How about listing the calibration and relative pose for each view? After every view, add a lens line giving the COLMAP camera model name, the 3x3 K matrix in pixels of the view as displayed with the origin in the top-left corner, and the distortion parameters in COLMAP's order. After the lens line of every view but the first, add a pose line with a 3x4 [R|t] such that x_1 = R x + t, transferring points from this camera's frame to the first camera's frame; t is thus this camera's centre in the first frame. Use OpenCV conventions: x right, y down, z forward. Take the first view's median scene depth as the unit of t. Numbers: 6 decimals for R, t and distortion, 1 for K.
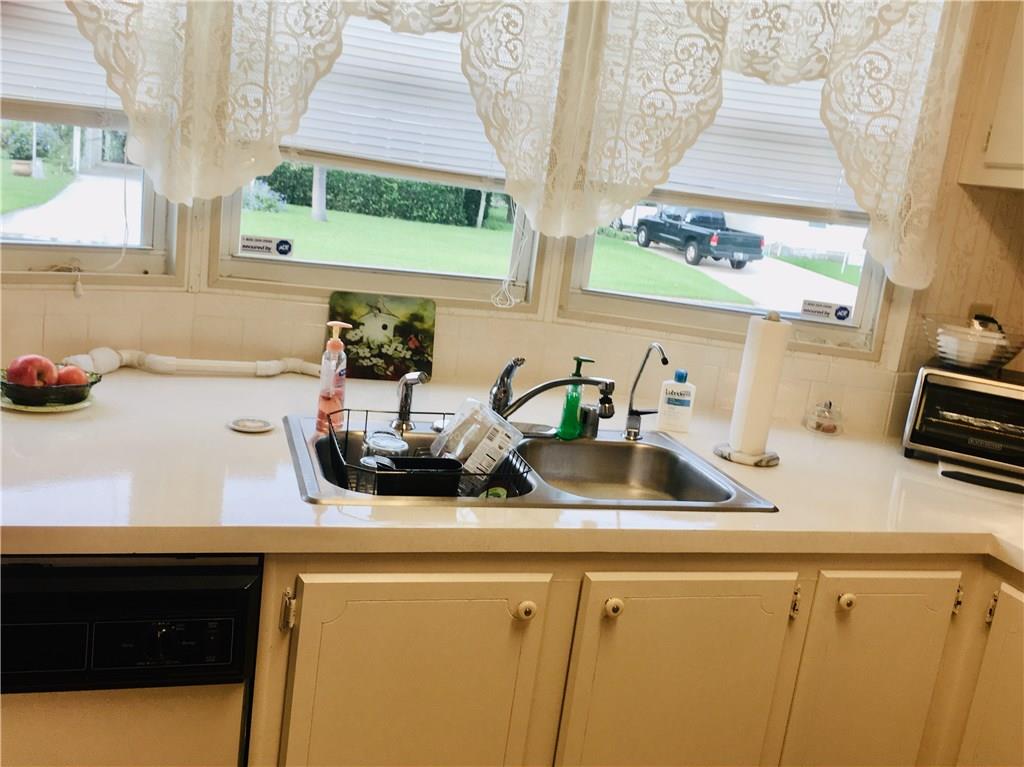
lens RADIAL K [[868.7, 0, 496.5], [0, 868.7, 380.4], [0, 0, 1]] dist [0.047259, 0.001692]
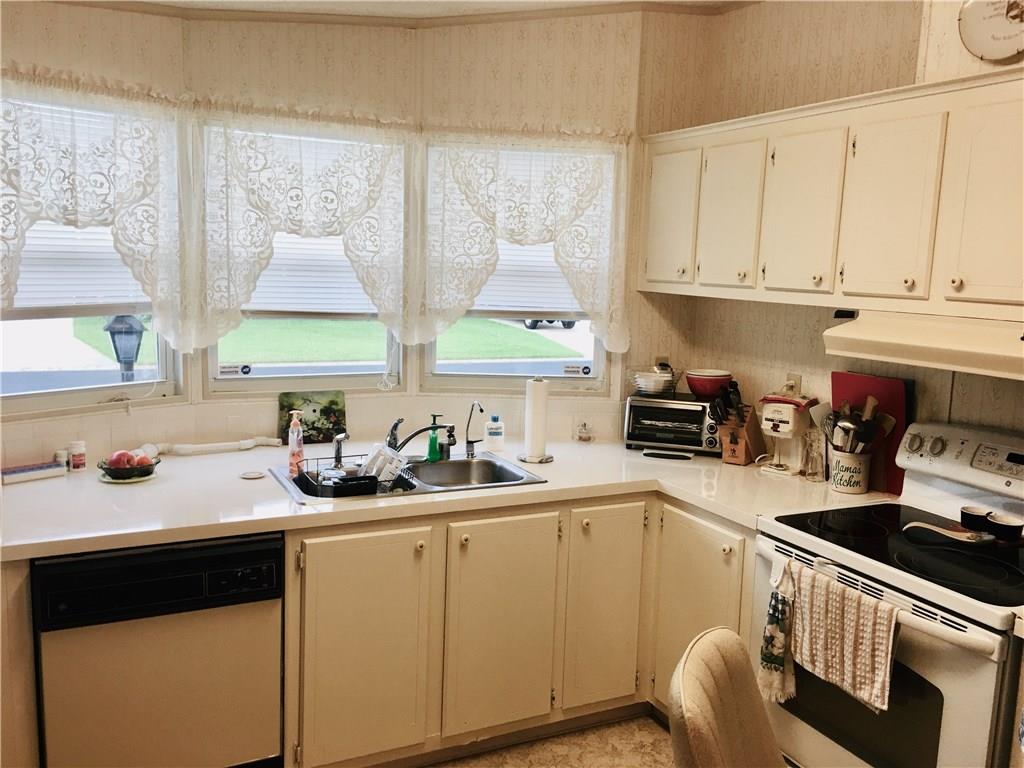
lens RADIAL K [[868.7, 0, 496.5], [0, 868.7, 380.9], [0, 0, 1]] dist [0.047259, 0.001692]
pose [[0.981453, -0.115116, 0.153293, -0.038903], [0.126334, 0.989820, -0.065542, 0.034561], [-0.144188, 0.083692, 0.986005, -0.692005]]
